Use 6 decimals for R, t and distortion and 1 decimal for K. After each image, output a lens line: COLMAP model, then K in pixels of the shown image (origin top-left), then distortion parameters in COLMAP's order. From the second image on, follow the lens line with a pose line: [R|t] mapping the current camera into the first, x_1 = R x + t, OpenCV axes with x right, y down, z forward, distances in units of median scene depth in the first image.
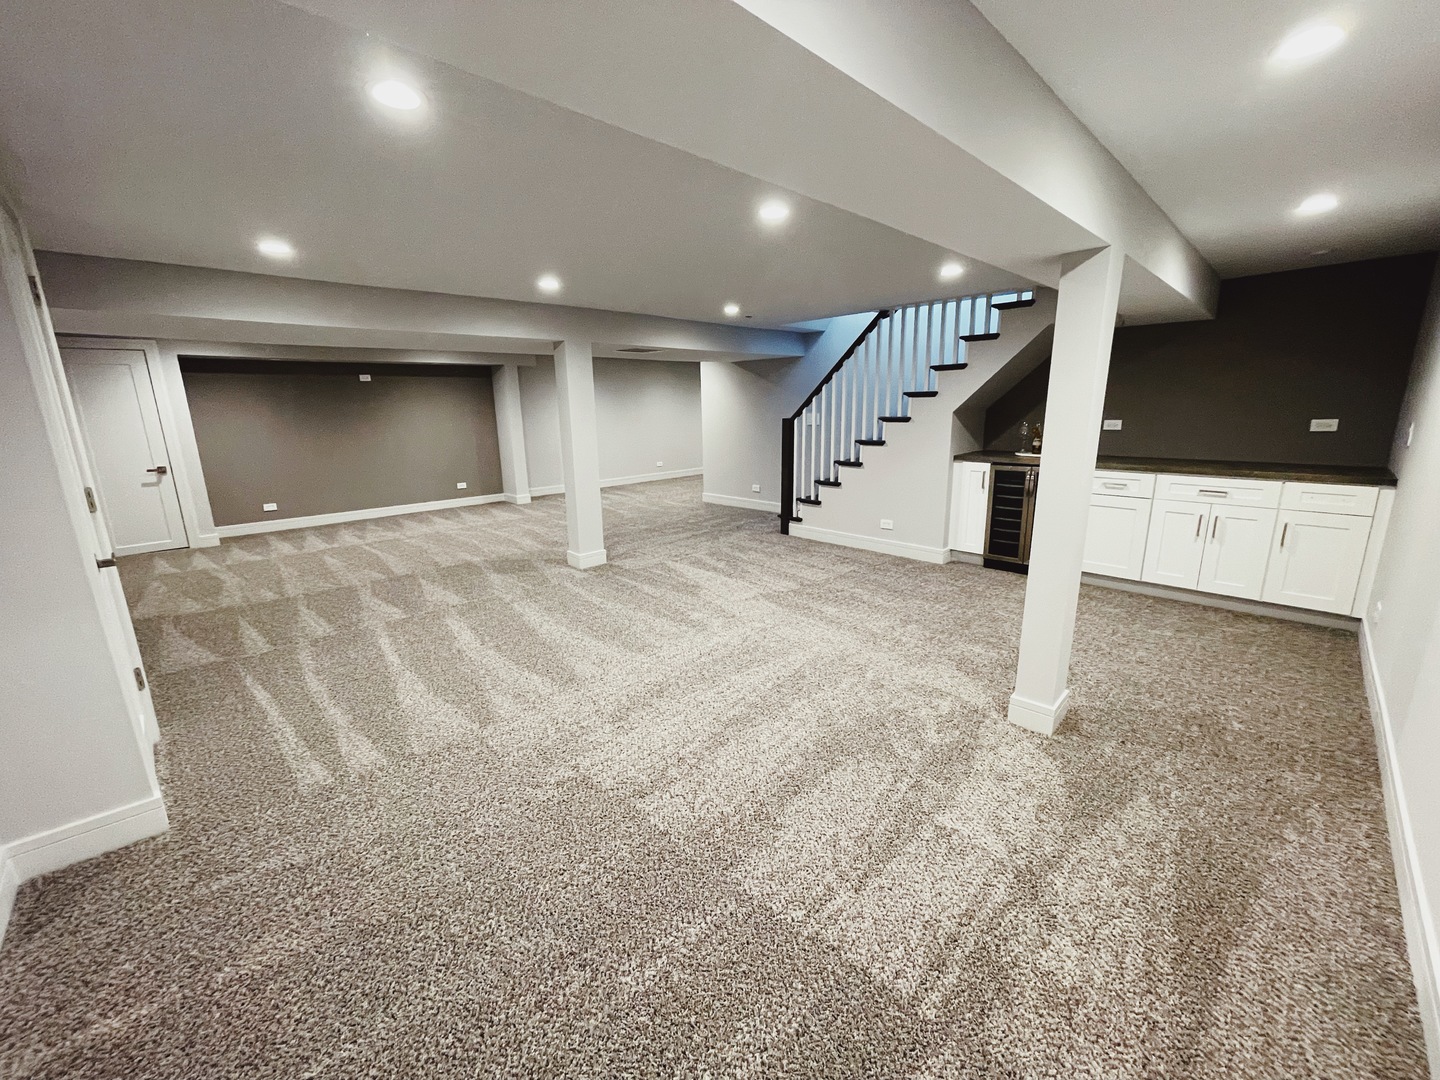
lens RADIAL K [[583.4, 0, 719.5], [0, 583.4, 526.9], [0, 0, 1]] dist [0.000416, -0.000974]
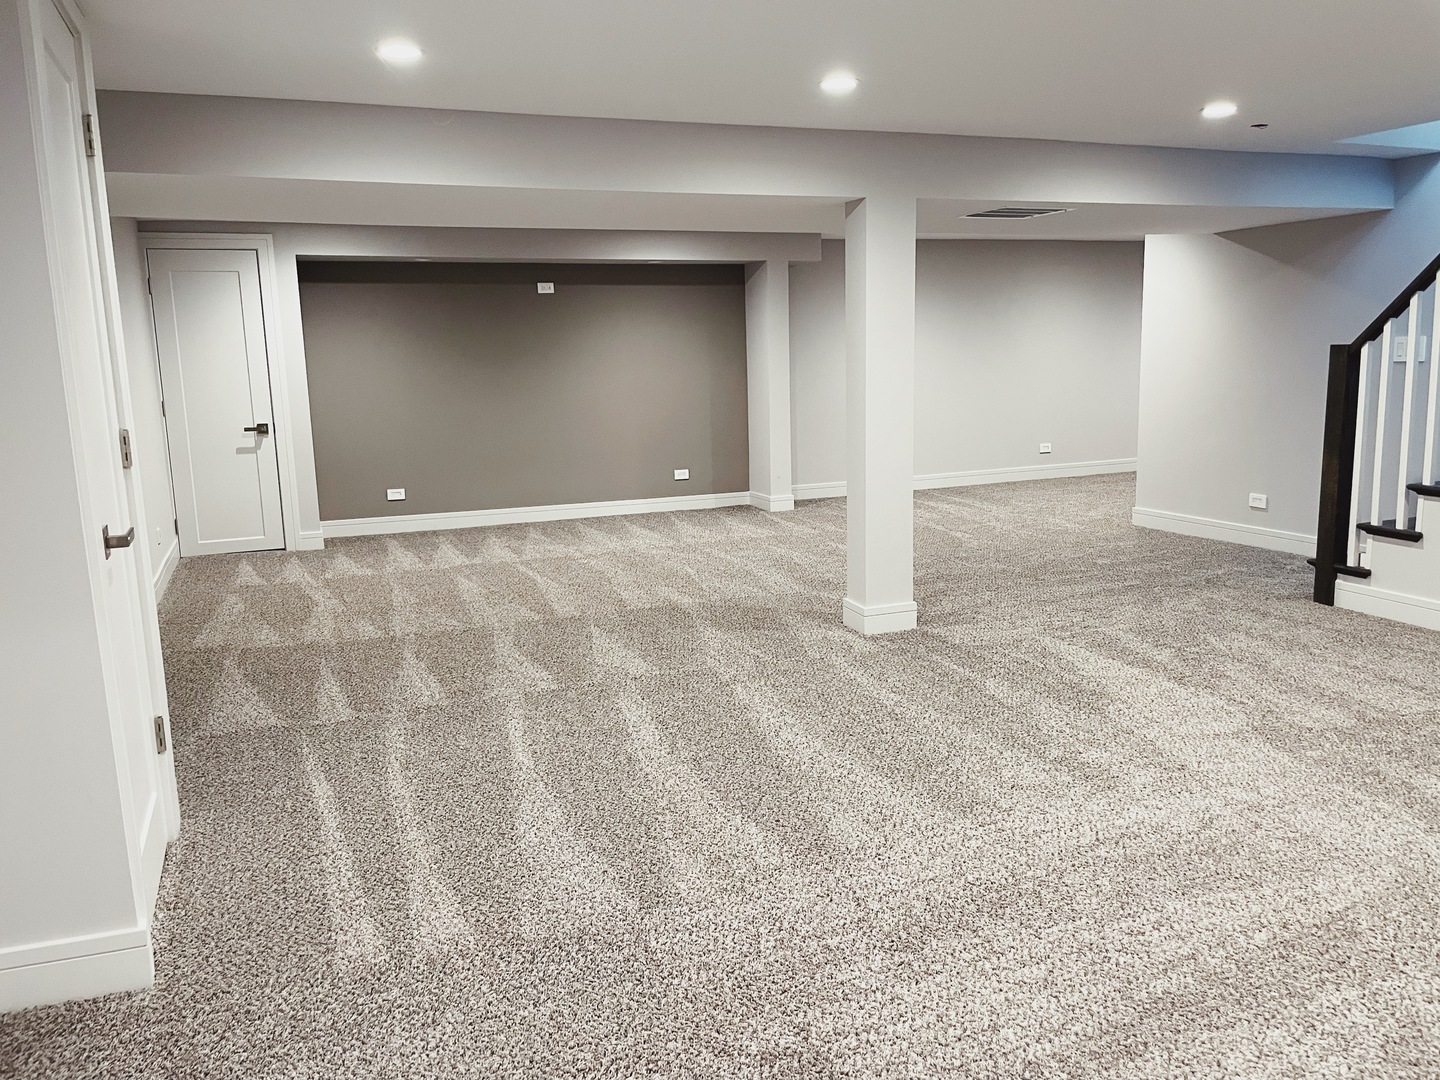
lens RADIAL K [[1092.6, 0, 736.2], [0, 1092.6, 519.1], [0, 0, 1]] dist [0.086916, -0.106299]
pose [[0.926505, 0.052394, -0.372616, 0.011883], [-0.071881, 0.996666, -0.038589, 0.017505], [0.369352, 0.062537, 0.927183, 0.060065]]
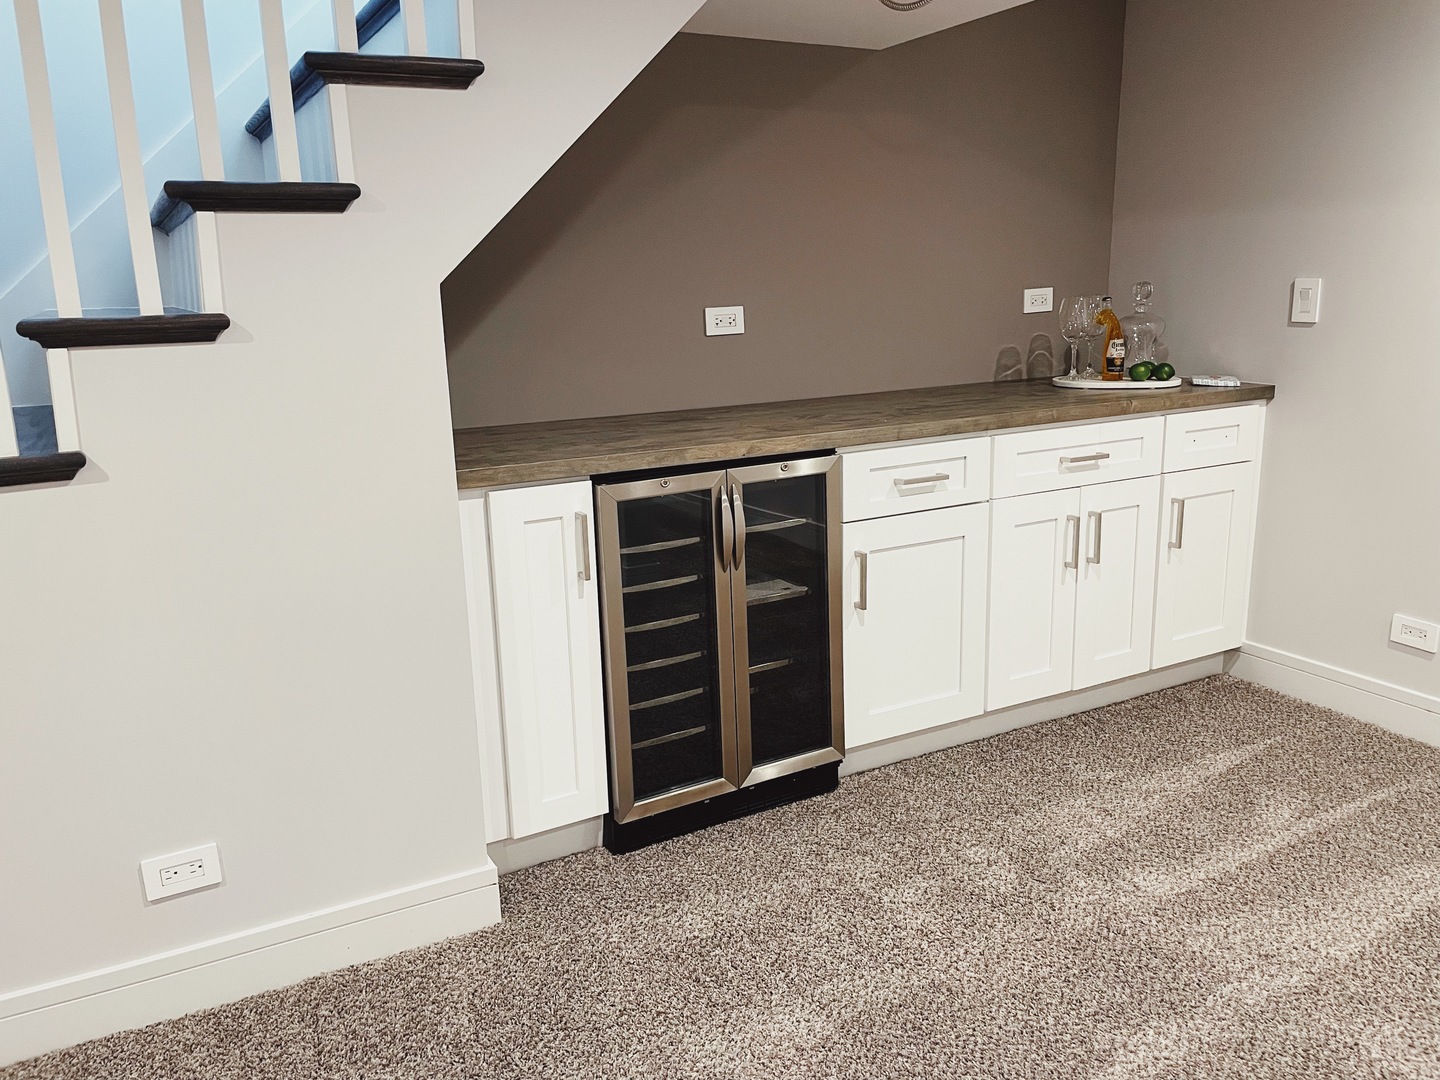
lens RADIAL K [[1092.6, 0, 714.9], [0, 1092.6, 532.3], [0, 0, 1]] dist [0.086916, -0.106299]
pose [[0.291954, -0.202799, 0.934685, 0.016781], [0.229056, 0.963648, 0.137537, -0.141258], [-0.928599, 0.173941, 0.327793, 0.793492]]
